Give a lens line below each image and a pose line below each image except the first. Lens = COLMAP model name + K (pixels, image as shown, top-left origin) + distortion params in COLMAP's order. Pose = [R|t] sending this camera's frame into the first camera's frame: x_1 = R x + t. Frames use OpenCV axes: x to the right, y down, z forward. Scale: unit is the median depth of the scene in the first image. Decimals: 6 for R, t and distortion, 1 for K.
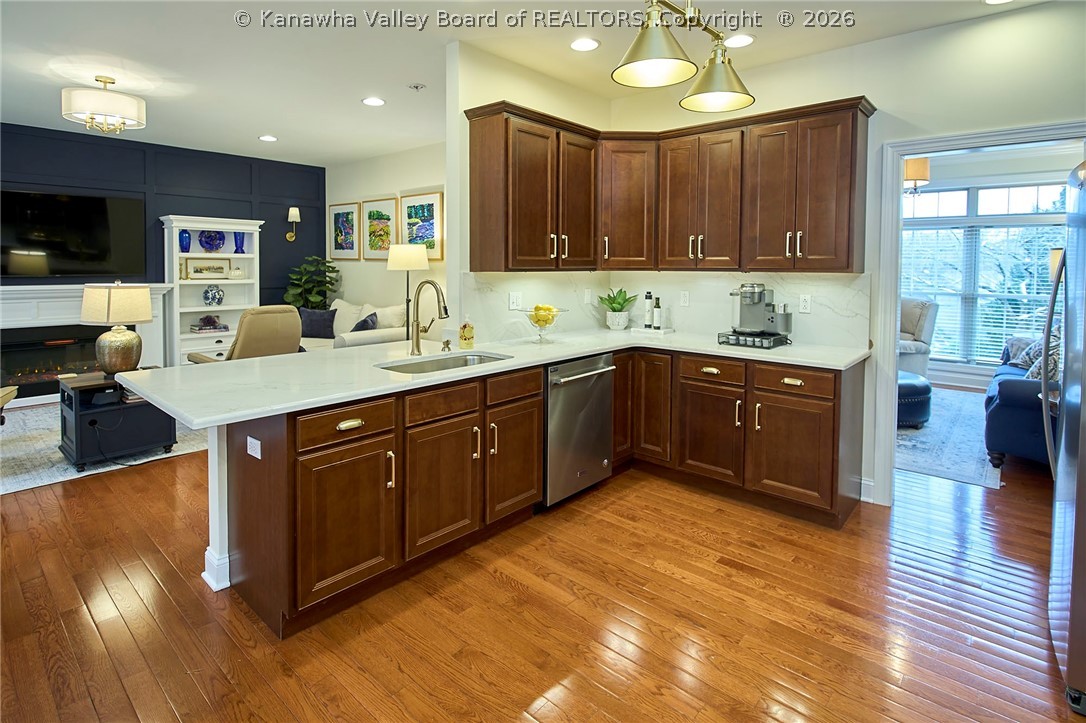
lens RADIAL K [[546.0, 0, 535.0], [0, 546.0, 283.5], [0, 0, 1]] dist [0.003440, -0.009994]
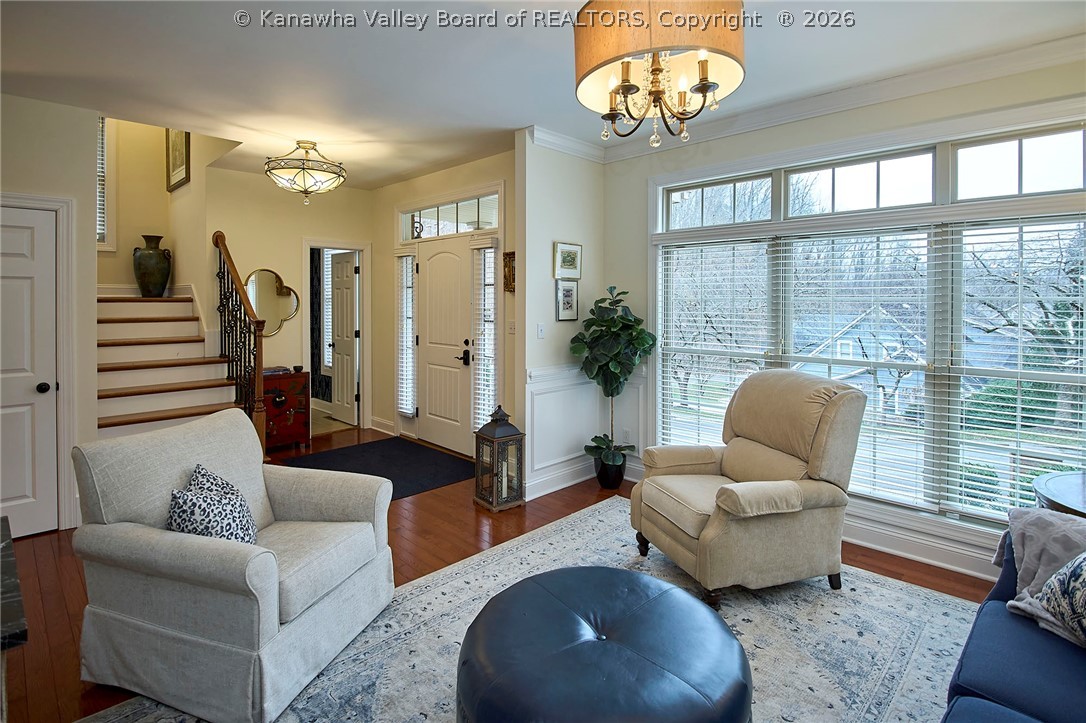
lens RADIAL K [[543.2, 0, 538.6], [0, 543.2, 304.3], [0, 0, 1]] dist [0.001446, -0.011710]
pose [[0.998763, -0.008497, -0.048998, 0.660364], [0.007228, 0.999635, -0.026013, -0.035623], [0.049201, 0.025627, 0.998460, 0.718332]]
